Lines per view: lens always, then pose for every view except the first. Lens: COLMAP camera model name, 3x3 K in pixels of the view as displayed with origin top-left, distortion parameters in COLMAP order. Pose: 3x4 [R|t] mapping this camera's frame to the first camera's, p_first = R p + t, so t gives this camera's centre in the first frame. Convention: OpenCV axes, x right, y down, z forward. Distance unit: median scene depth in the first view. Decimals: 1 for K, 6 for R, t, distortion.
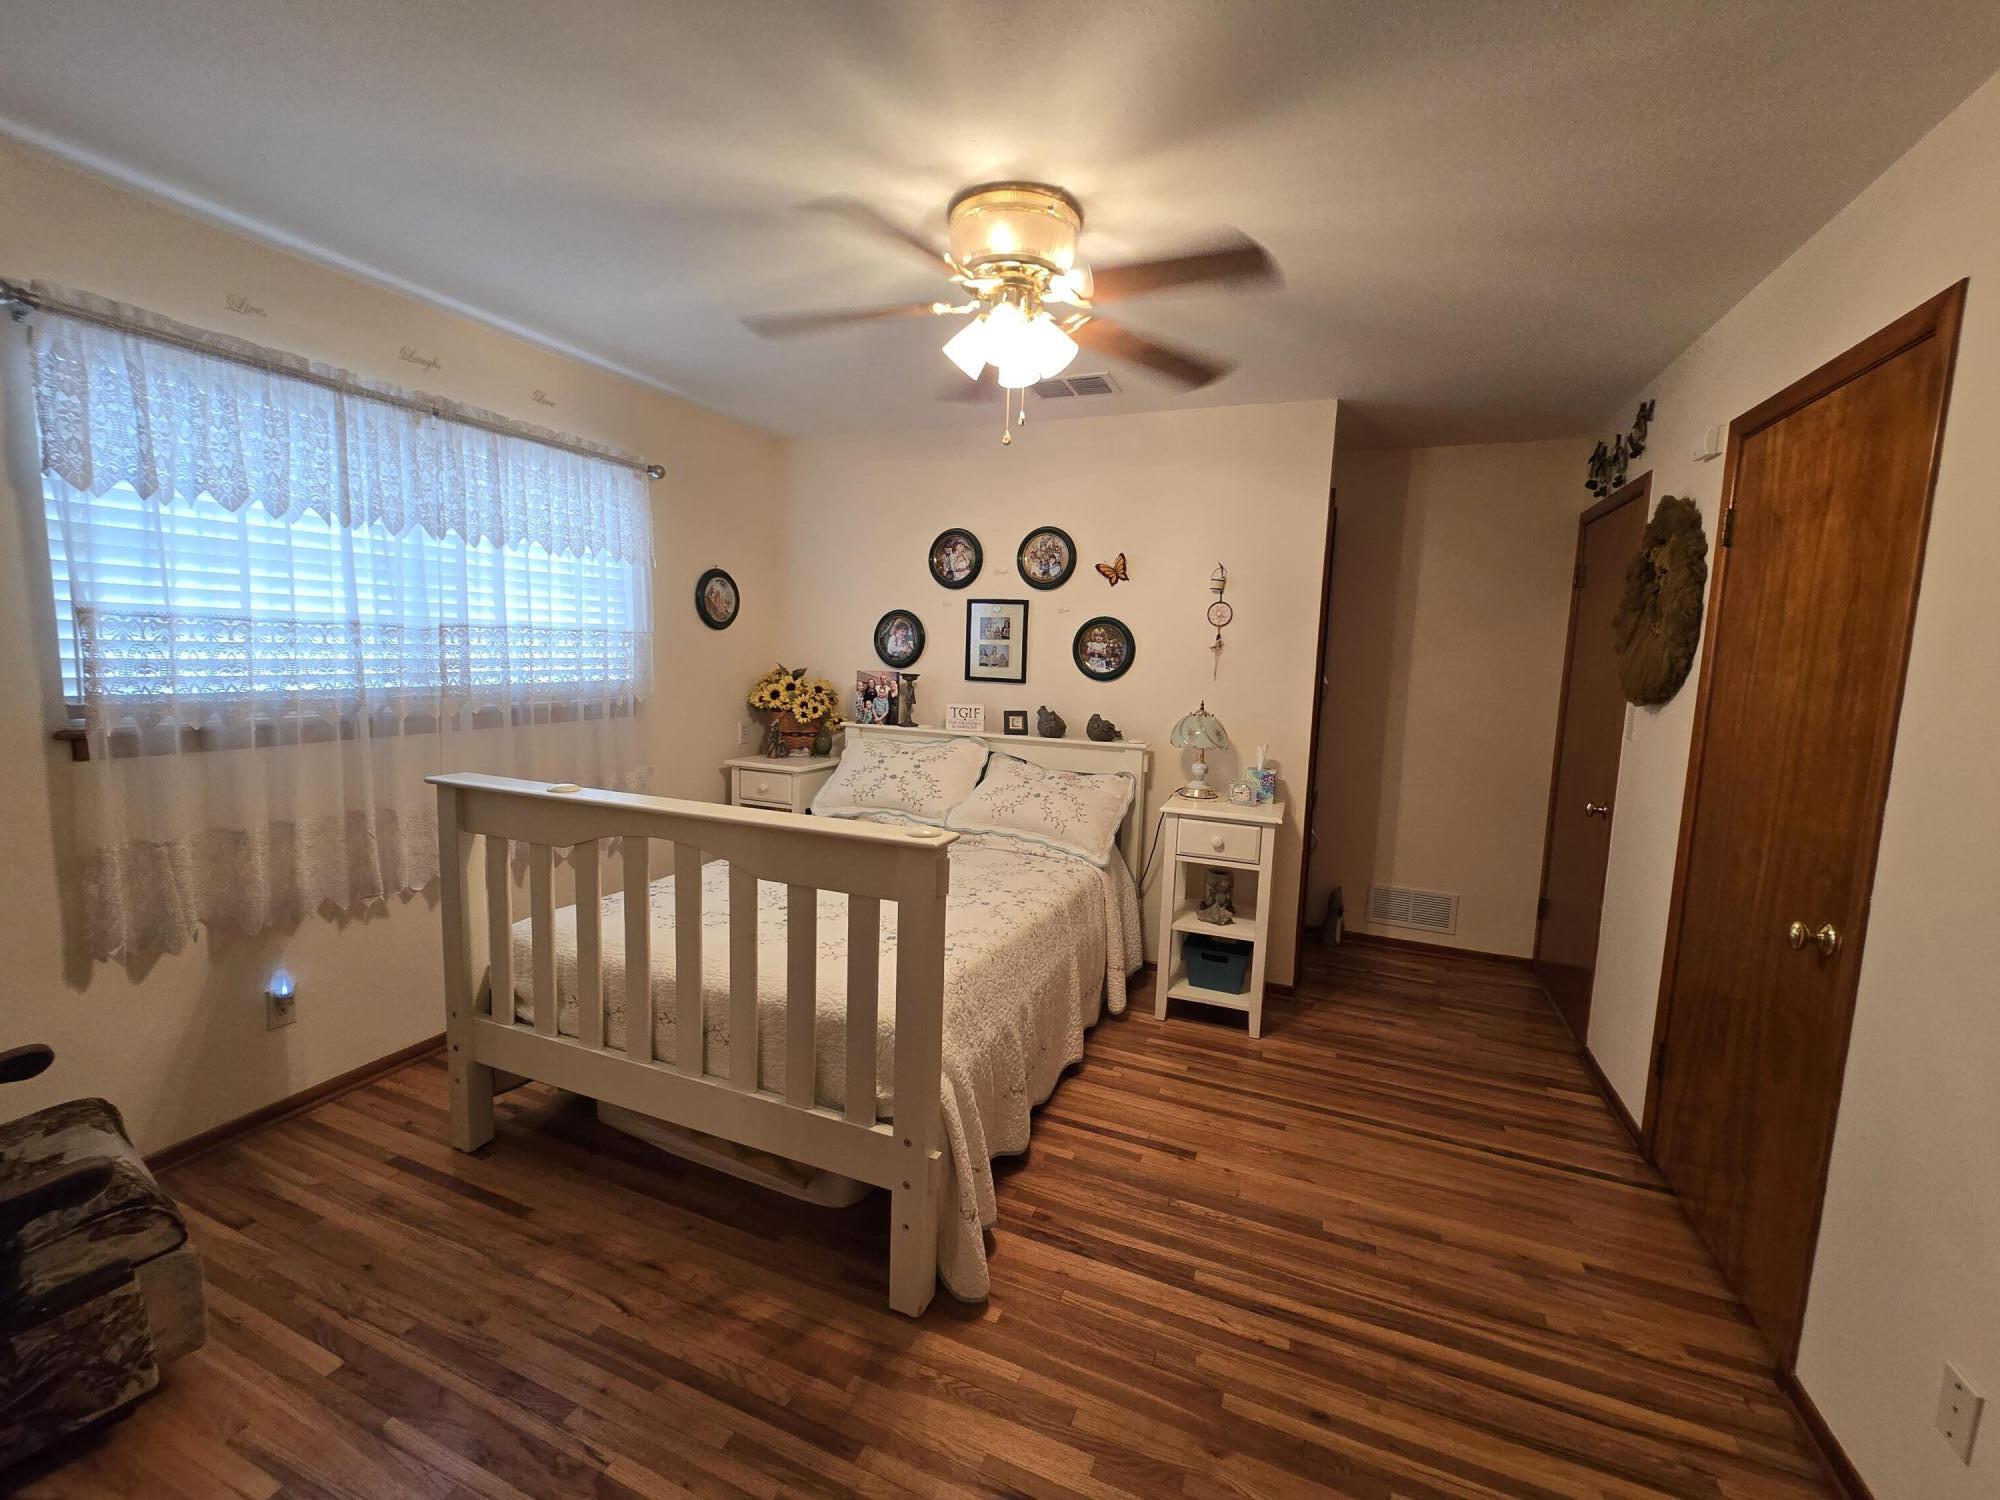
lens RADIAL K [[826.6, 0, 998.3], [0, 826.6, 744.7], [0, 0, 1]] dist [0.001028, 0.001732]
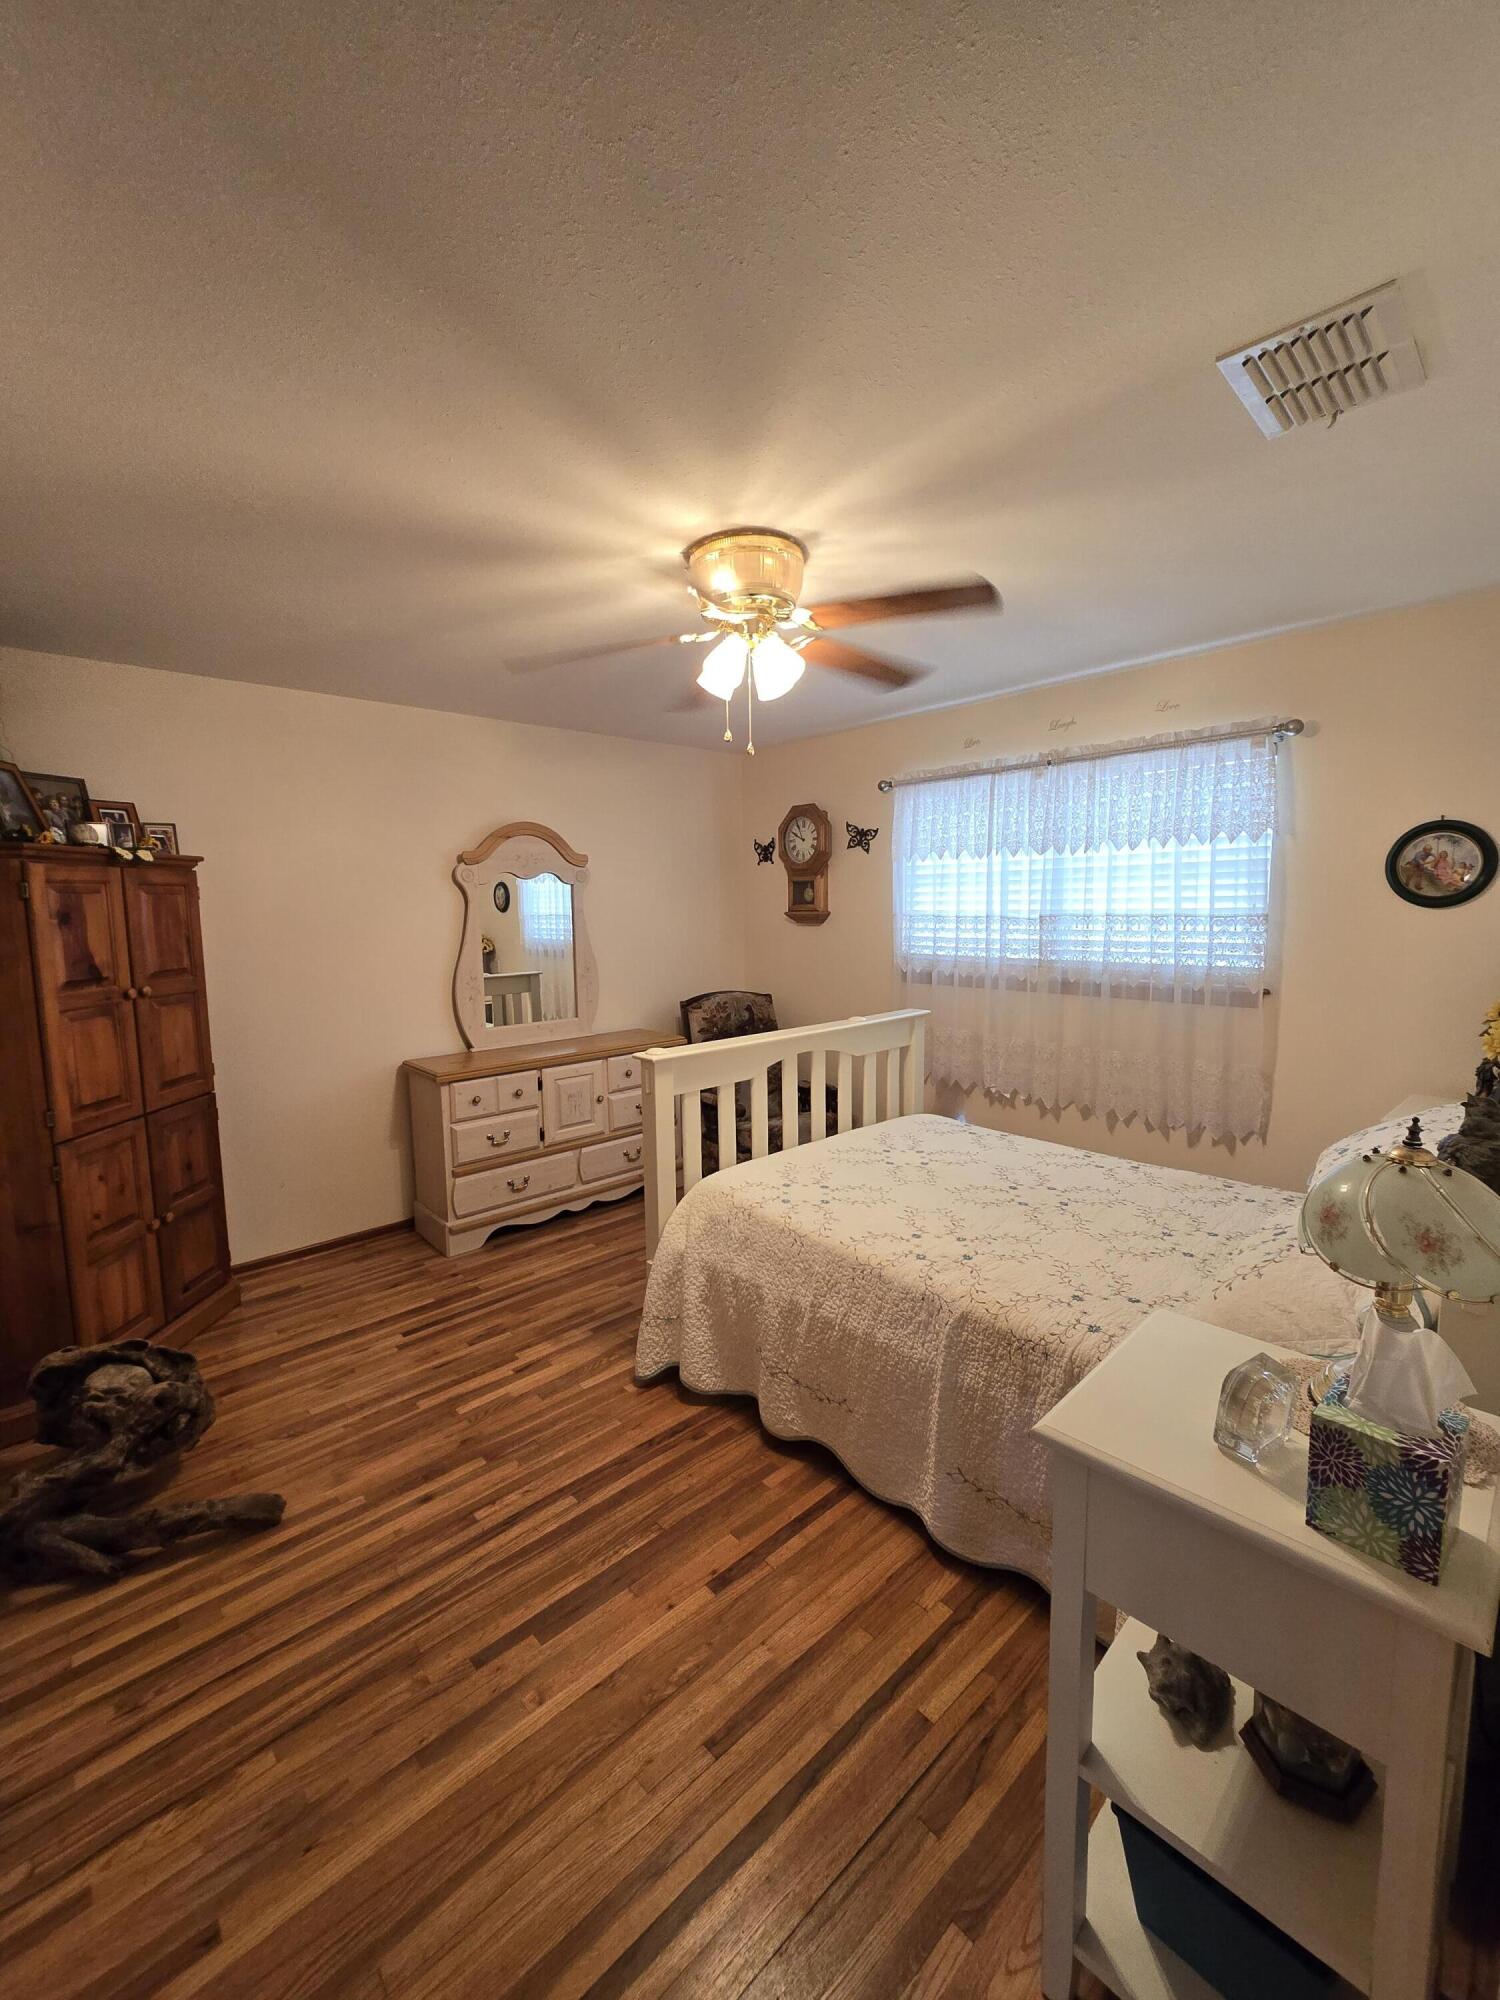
lens RADIAL K [[826.6, 0, 749.5], [0, 826.6, 994.8], [0, 0, 1]] dist [0.001028, 0.001732]
pose [[-0.420614, 0.075388, -0.904102, 0.886163], [-0.105519, 0.985713, 0.131284, -0.159182], [0.901083, 0.150620, -0.406650, 1.268518]]
